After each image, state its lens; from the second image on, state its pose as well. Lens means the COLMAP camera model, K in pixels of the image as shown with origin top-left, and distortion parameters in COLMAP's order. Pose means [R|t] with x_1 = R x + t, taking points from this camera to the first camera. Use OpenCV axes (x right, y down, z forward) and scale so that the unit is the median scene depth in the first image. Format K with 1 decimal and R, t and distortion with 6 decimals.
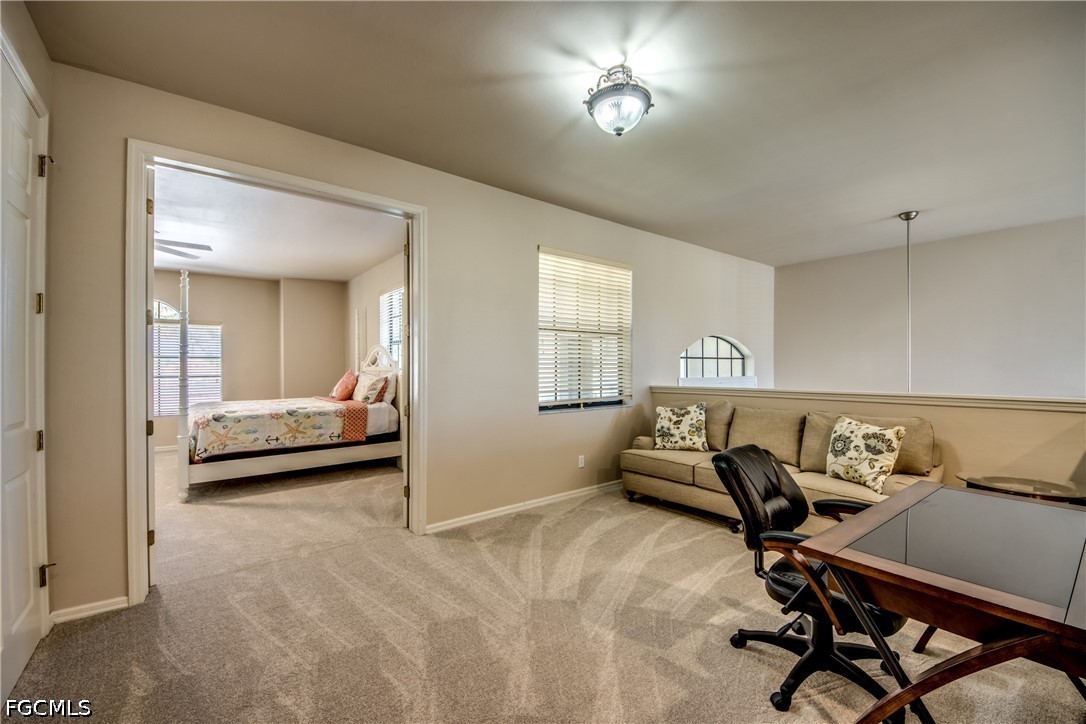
lens RADIAL K [[439.6, 0, 543.0], [0, 439.6, 362.0], [0, 0, 1]] dist [0.038676, -0.025375]
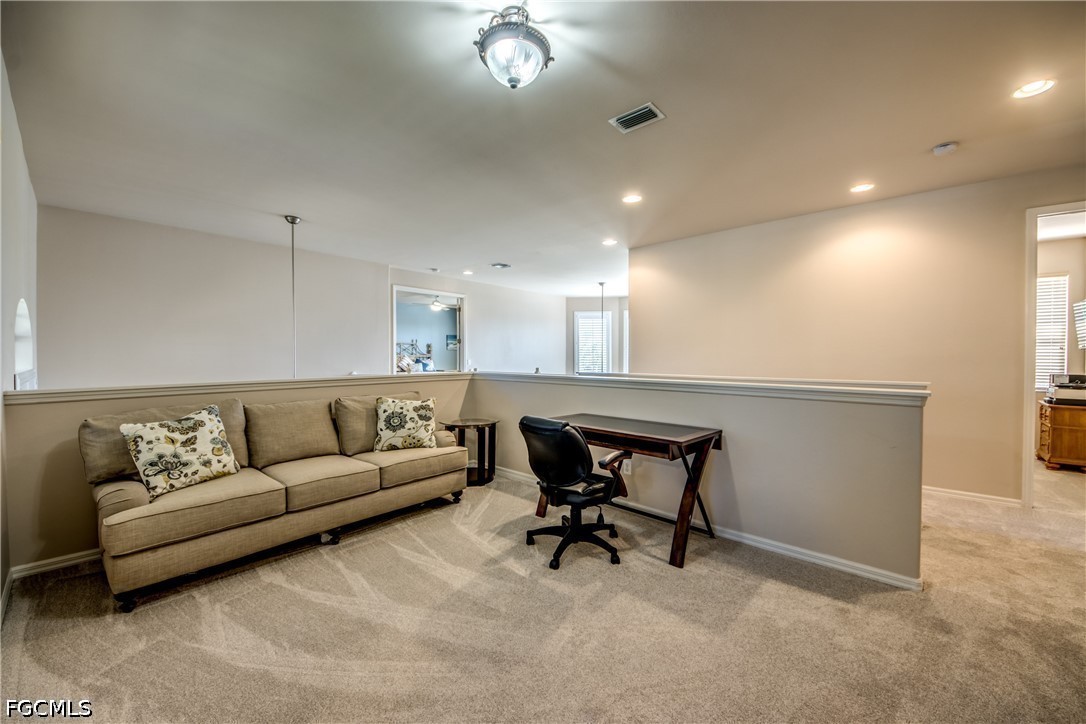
lens RADIAL K [[422.9, 0, 542.4], [0, 422.9, 348.6], [0, 0, 1]] dist [0.033687, -0.022391]
pose [[-0.178614, 0.012500, 0.983840, -0.481459], [-0.019277, 0.999683, -0.016201, 0.004925], [-0.983730, -0.021860, -0.178317, 0.762278]]
